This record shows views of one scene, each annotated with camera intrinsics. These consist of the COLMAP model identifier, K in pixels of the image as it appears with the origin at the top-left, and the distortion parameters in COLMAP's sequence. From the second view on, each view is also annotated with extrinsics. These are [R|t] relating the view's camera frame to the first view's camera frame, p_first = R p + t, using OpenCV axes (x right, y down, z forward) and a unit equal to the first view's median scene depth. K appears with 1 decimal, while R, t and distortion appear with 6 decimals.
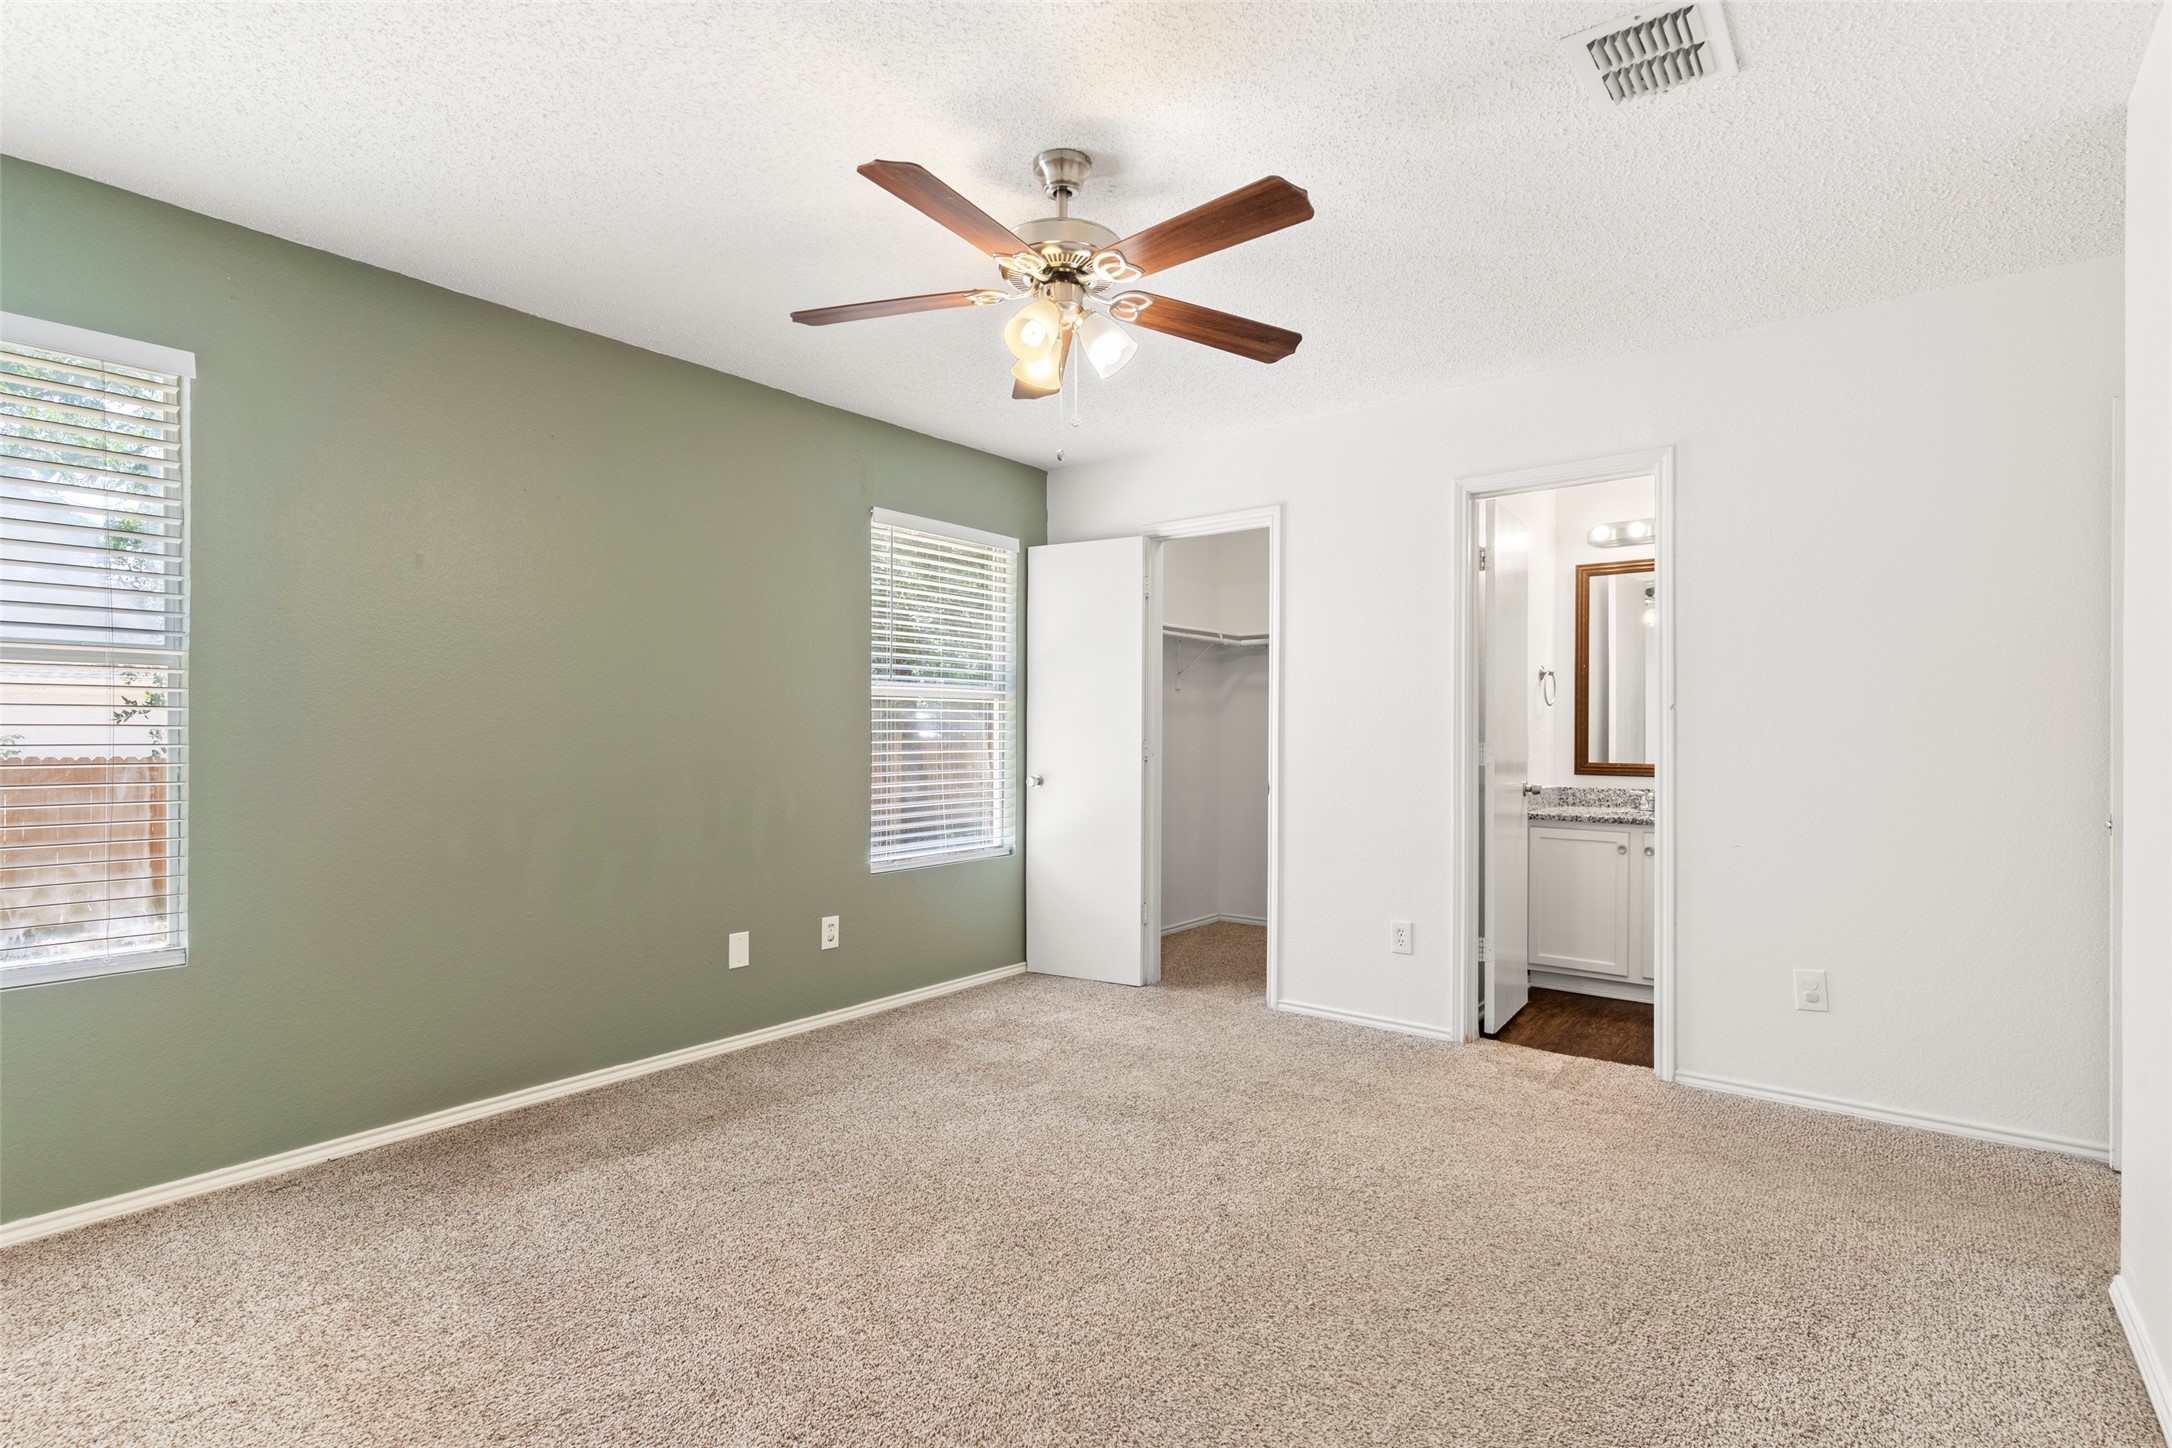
lens RADIAL K [[1047.0, 0, 1079.6], [0, 1047.0, 736.5], [0, 0, 1]] dist [0.000809, 0.002550]
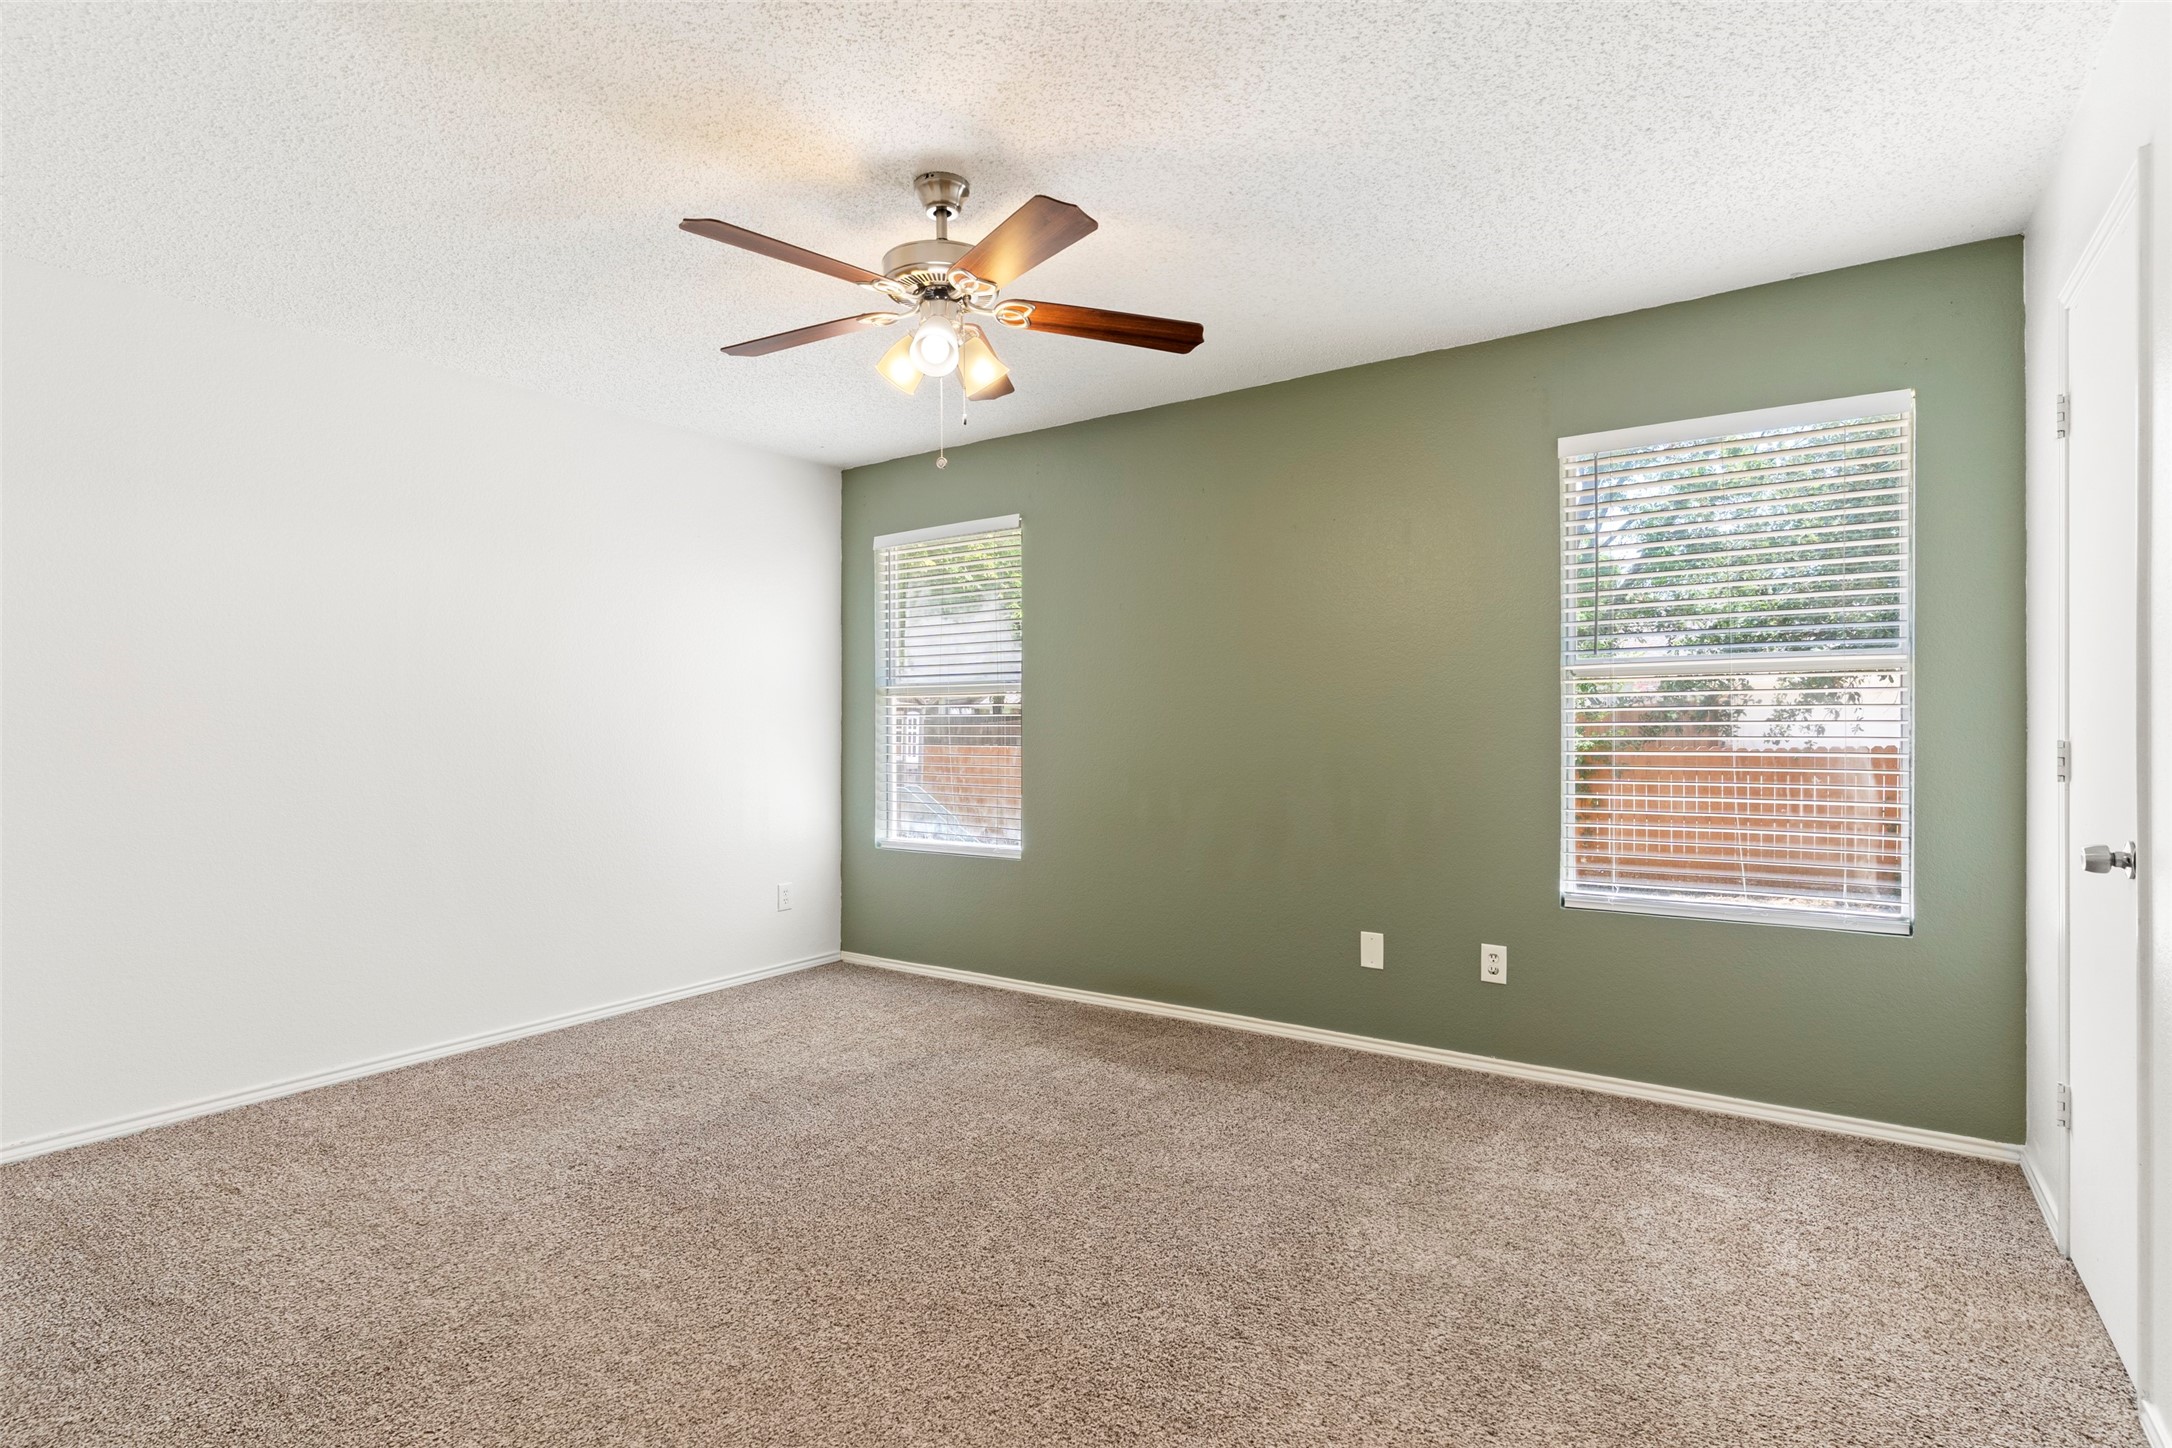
lens RADIAL K [[1077.5, 0, 1063.8], [0, 1077.5, 726.7], [0, 0, 1]] dist [0.000148, 0.000189]
pose [[0.060287, -0.000715, -0.998181, 0.717285], [0.002366, 0.999997, -0.000573, -0.004730], [0.998178, -0.002327, 0.060289, 0.711933]]
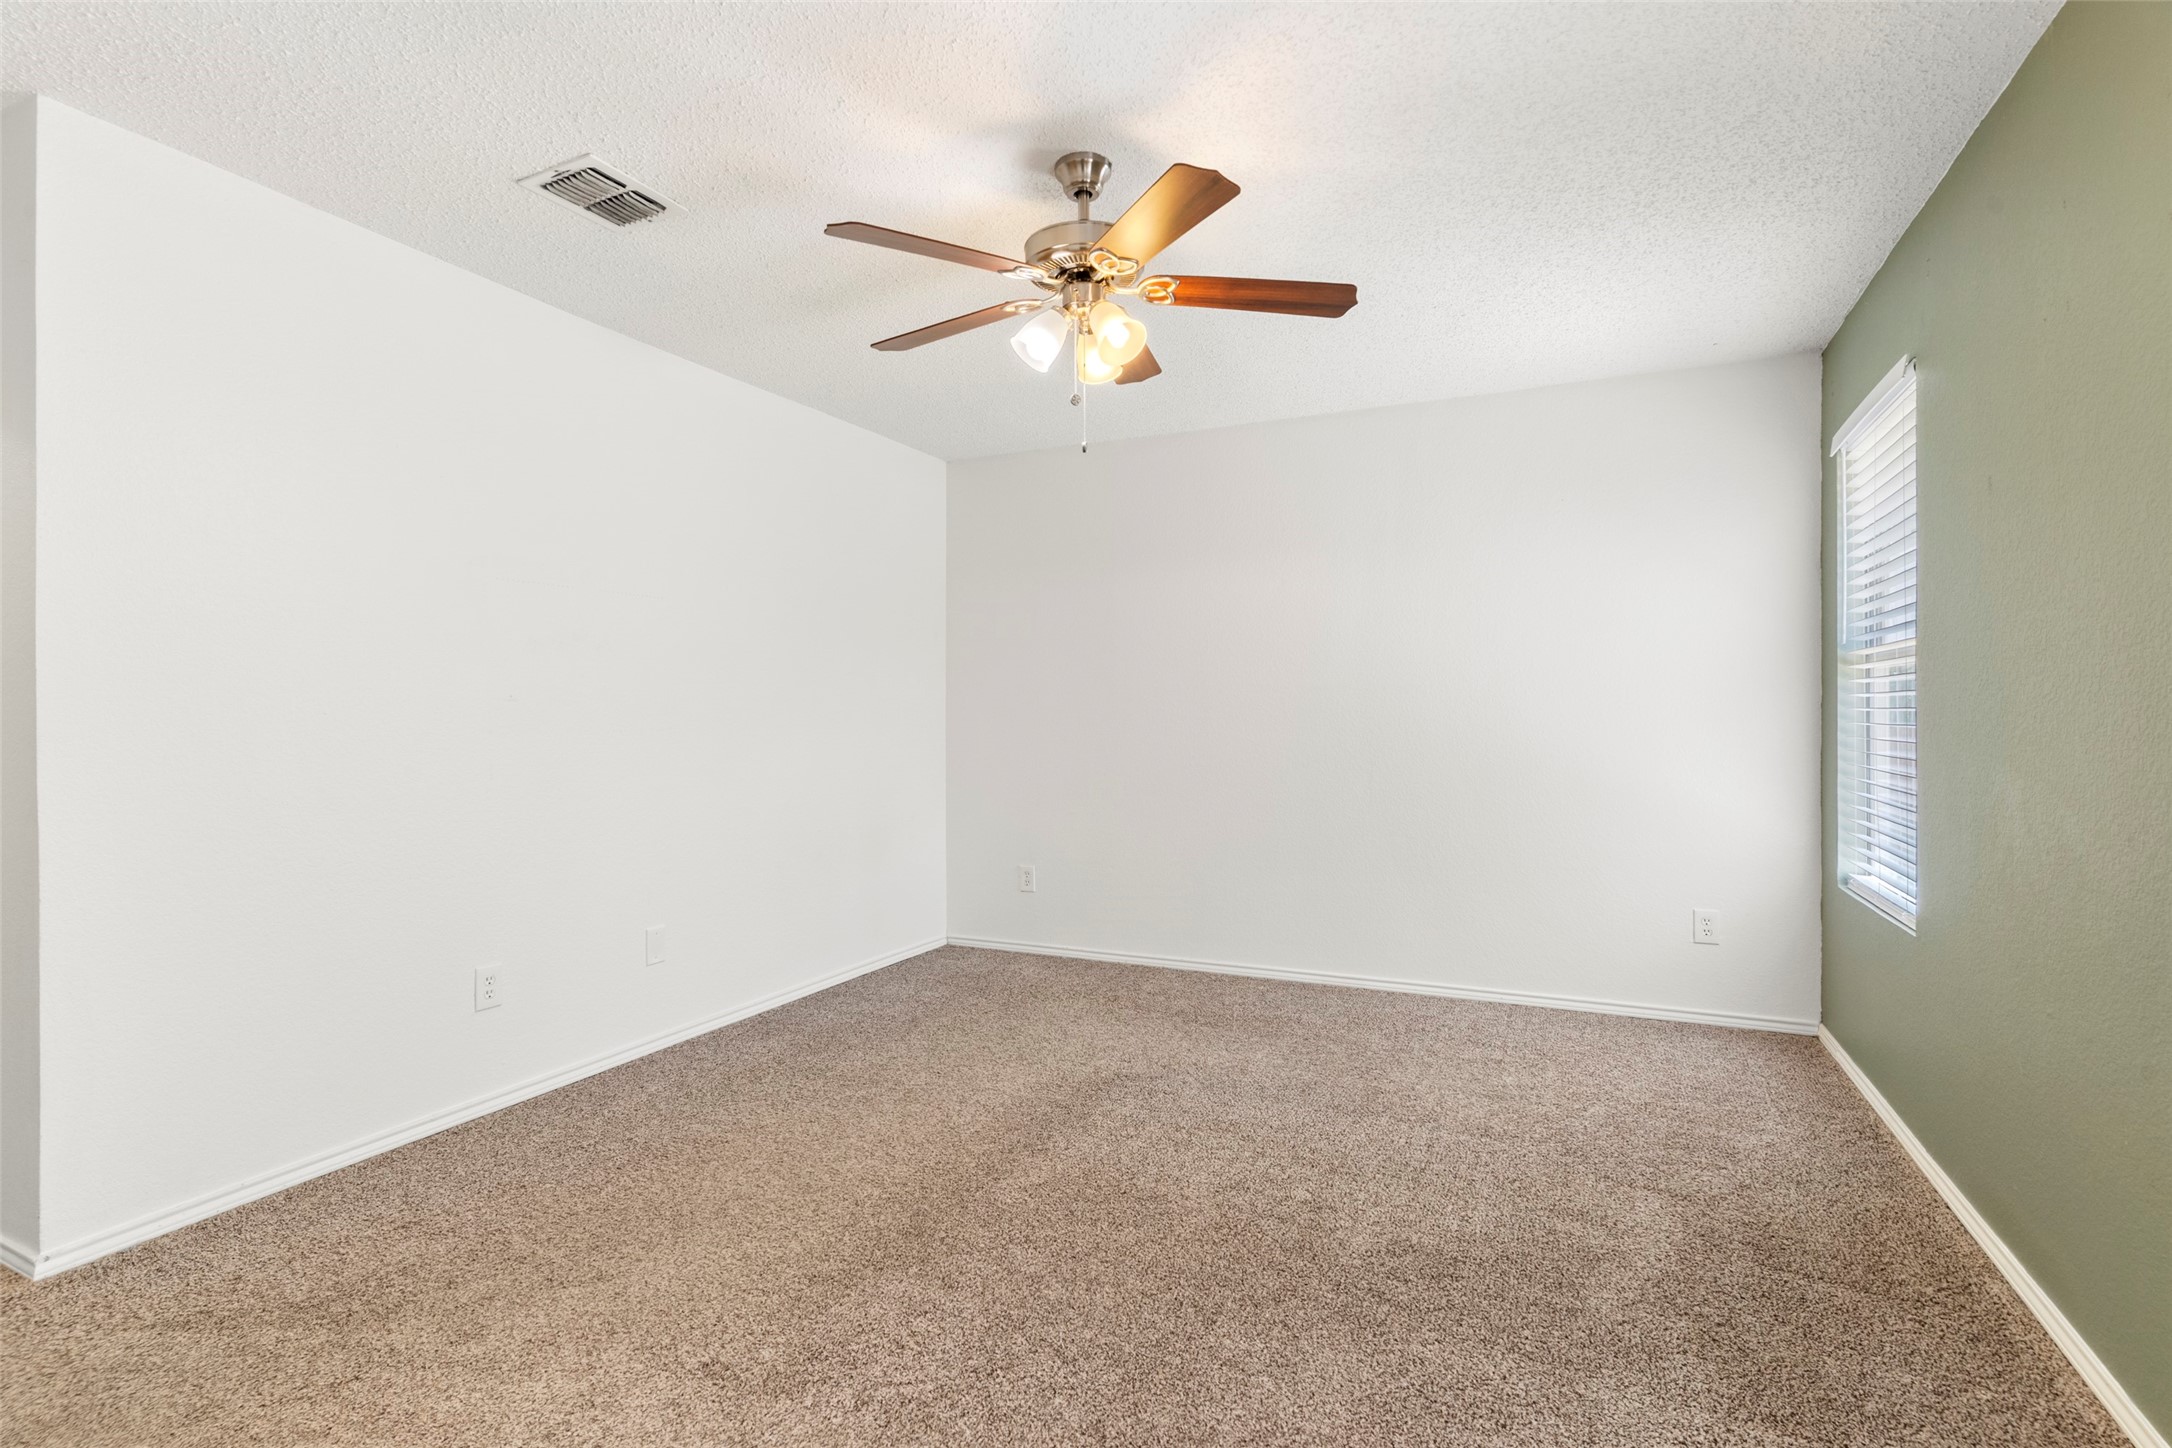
lens RADIAL K [[1047.0, 0, 1071.5], [0, 1047.0, 716.5], [0, 0, 1]] dist [0.000809, 0.002550]
pose [[-0.974003, 0.003153, -0.226515, 0.156351], [0.002871, 0.999995, 0.001573, -0.003974], [0.226519, 0.000882, -0.974006, 1.350644]]
